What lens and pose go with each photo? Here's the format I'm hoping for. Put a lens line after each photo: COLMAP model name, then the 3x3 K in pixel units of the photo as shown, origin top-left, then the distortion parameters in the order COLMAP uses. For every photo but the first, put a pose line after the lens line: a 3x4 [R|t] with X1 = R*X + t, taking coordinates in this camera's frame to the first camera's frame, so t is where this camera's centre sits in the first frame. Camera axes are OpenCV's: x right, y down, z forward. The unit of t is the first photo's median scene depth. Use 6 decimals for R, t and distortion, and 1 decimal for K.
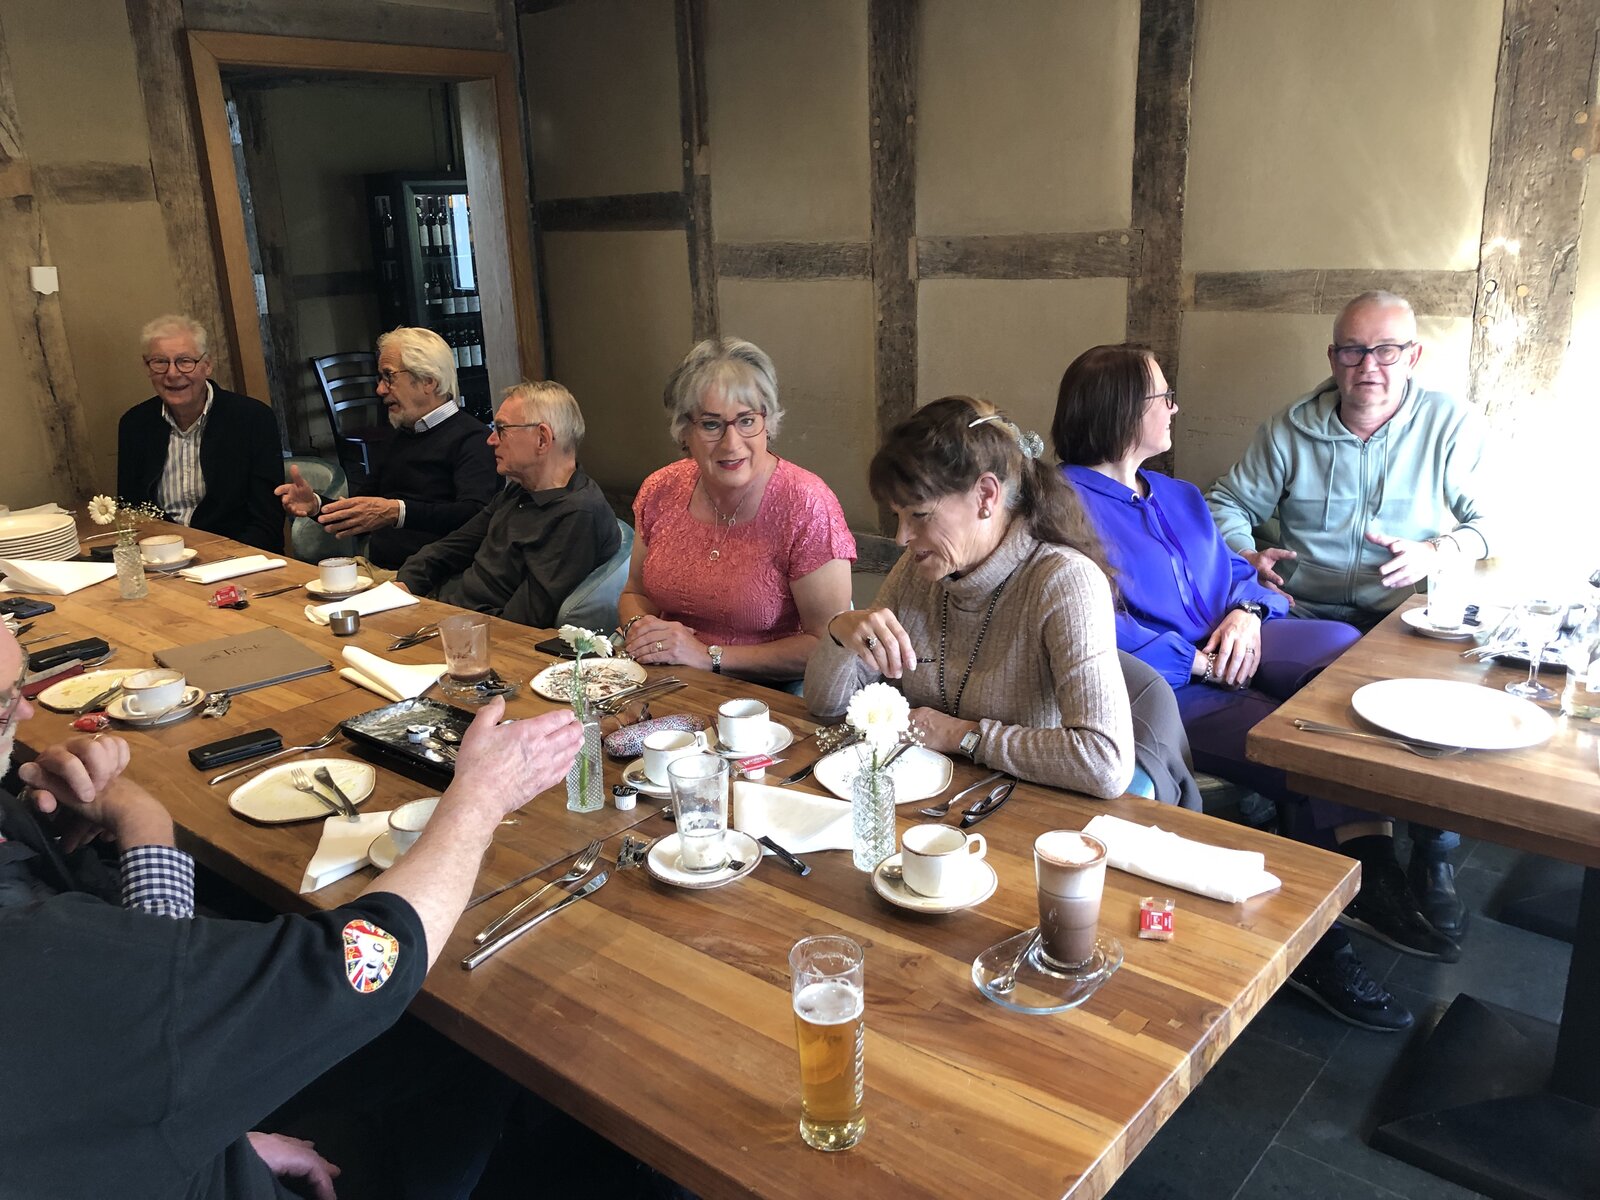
lens RADIAL K [[1296.5, 0, 794.7], [0, 1296.5, 595.4], [0, 0, 1]] dist [0.050642, -0.039333]
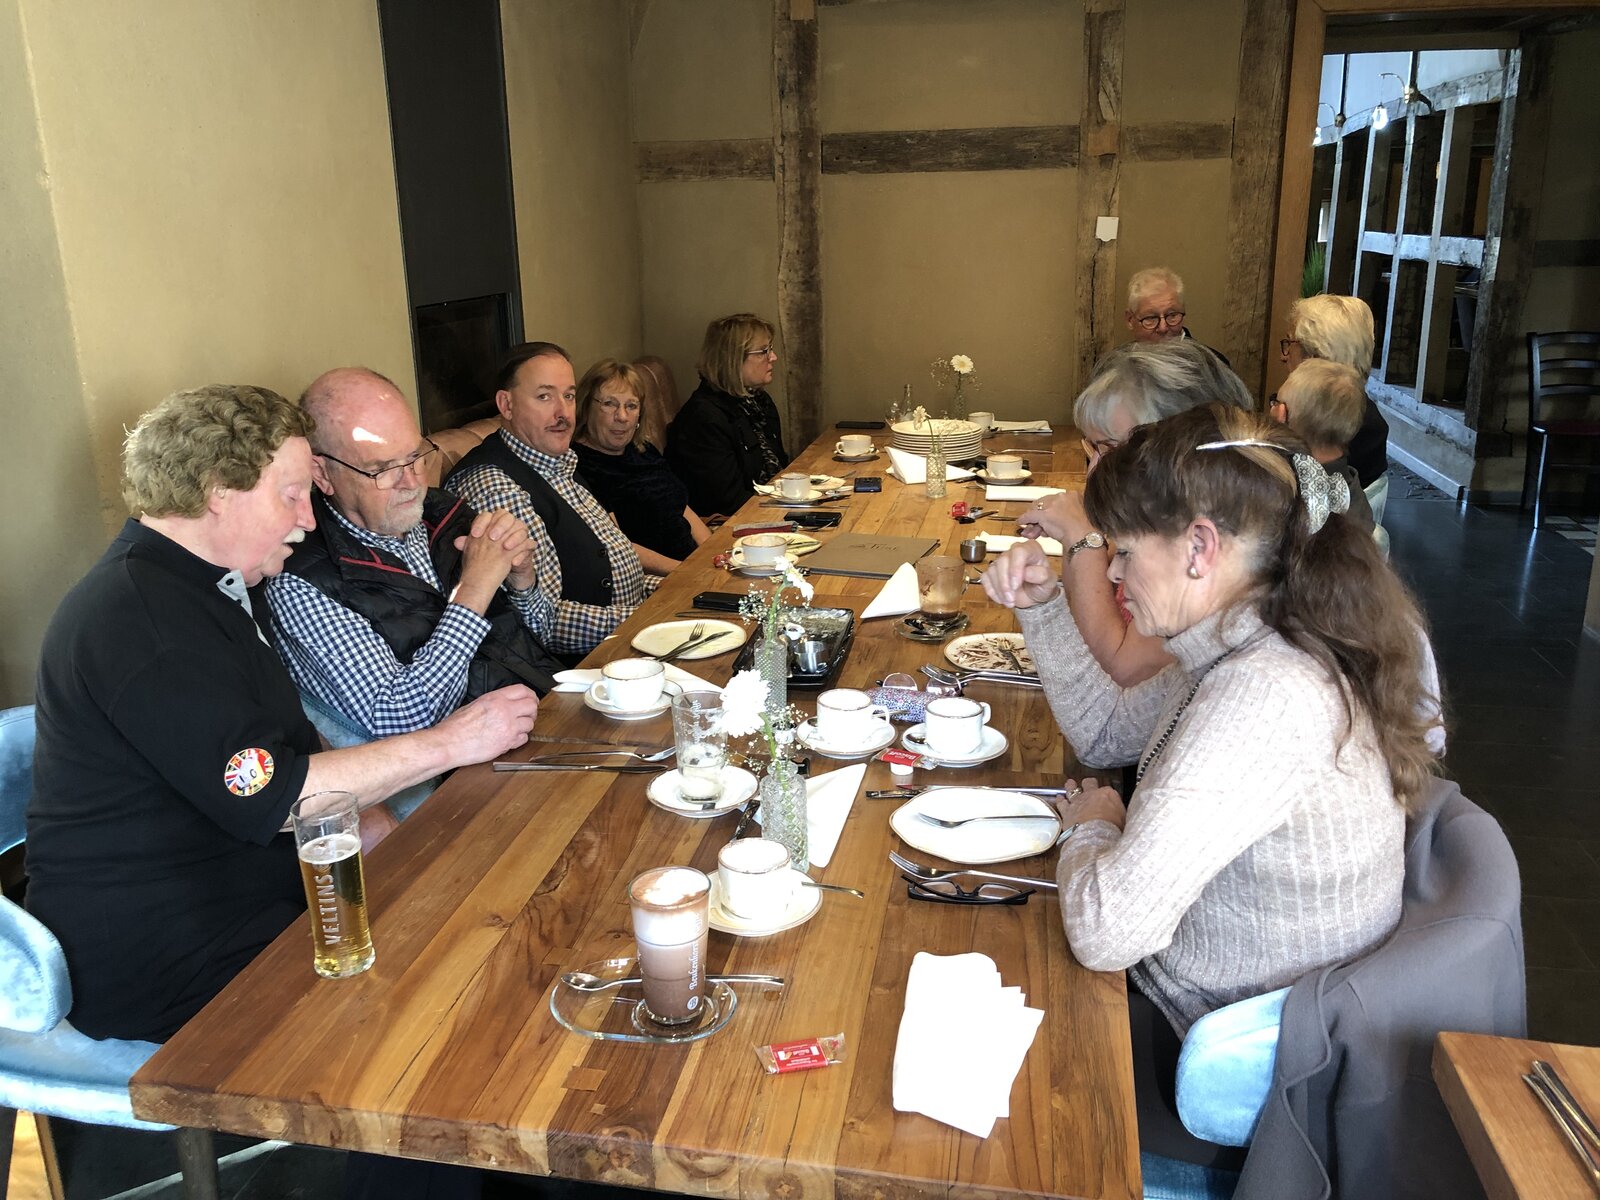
lens RADIAL K [[1296.5, 0, 794.7], [0, 1296.5, 595.4], [0, 0, 1]] dist [0.050642, -0.039333]
pose [[0.503420, 0.277276, -0.818344, 0.599373], [-0.254948, 0.952611, 0.165932, -0.106895], [0.825572, 0.125102, 0.550255, 0.370523]]
